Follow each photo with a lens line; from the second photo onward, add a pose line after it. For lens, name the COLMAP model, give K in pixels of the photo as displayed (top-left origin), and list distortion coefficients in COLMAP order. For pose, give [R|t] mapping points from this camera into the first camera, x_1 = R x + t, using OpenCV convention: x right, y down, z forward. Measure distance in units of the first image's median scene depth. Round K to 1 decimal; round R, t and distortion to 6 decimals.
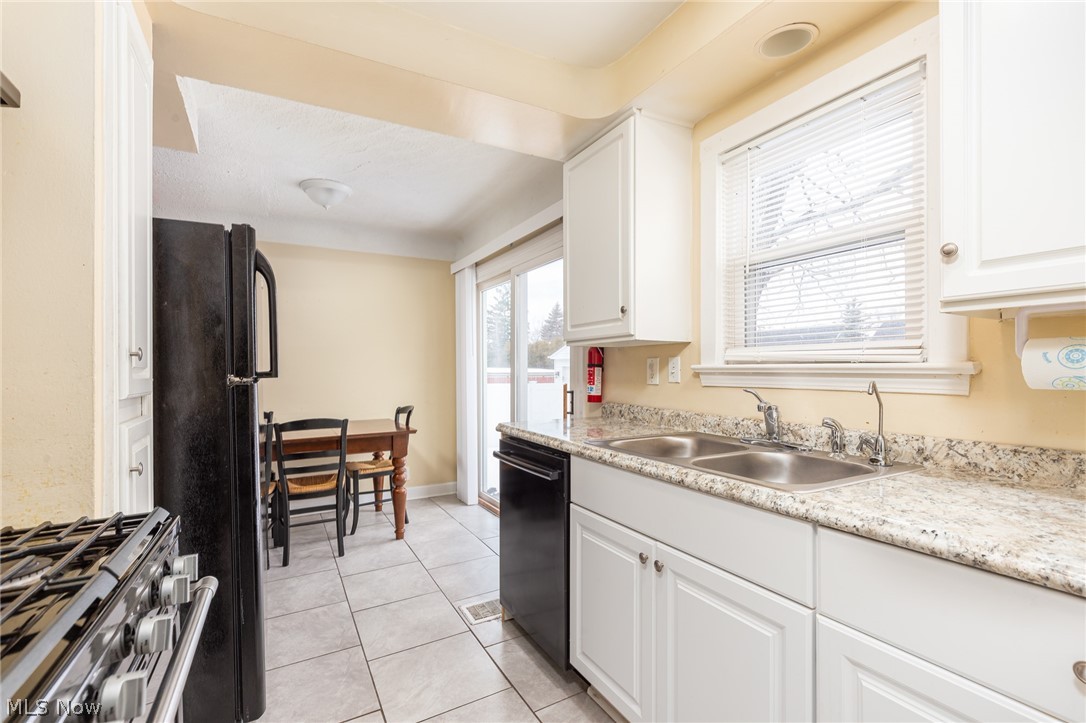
lens RADIAL K [[491.7, 0, 545.9], [0, 491.7, 365.1], [0, 0, 1]] dist [-0.000761, -0.000155]
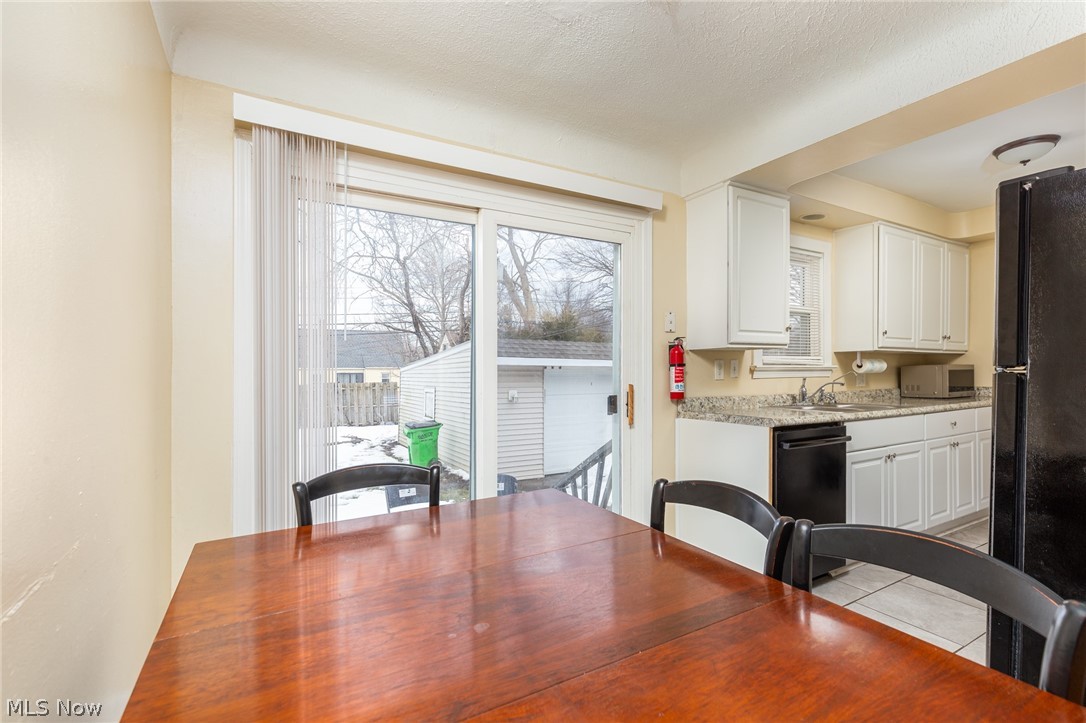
lens RADIAL K [[491.7, 0, 546.0], [0, 491.7, 368.7], [0, 0, 1]] dist [-0.000761, -0.000155]
pose [[-0.017170, 0.010480, 0.999798, -1.153988], [0.000457, 0.999945, -0.010474, 0.024600], [-0.999852, 0.000277, -0.017174, 1.542991]]
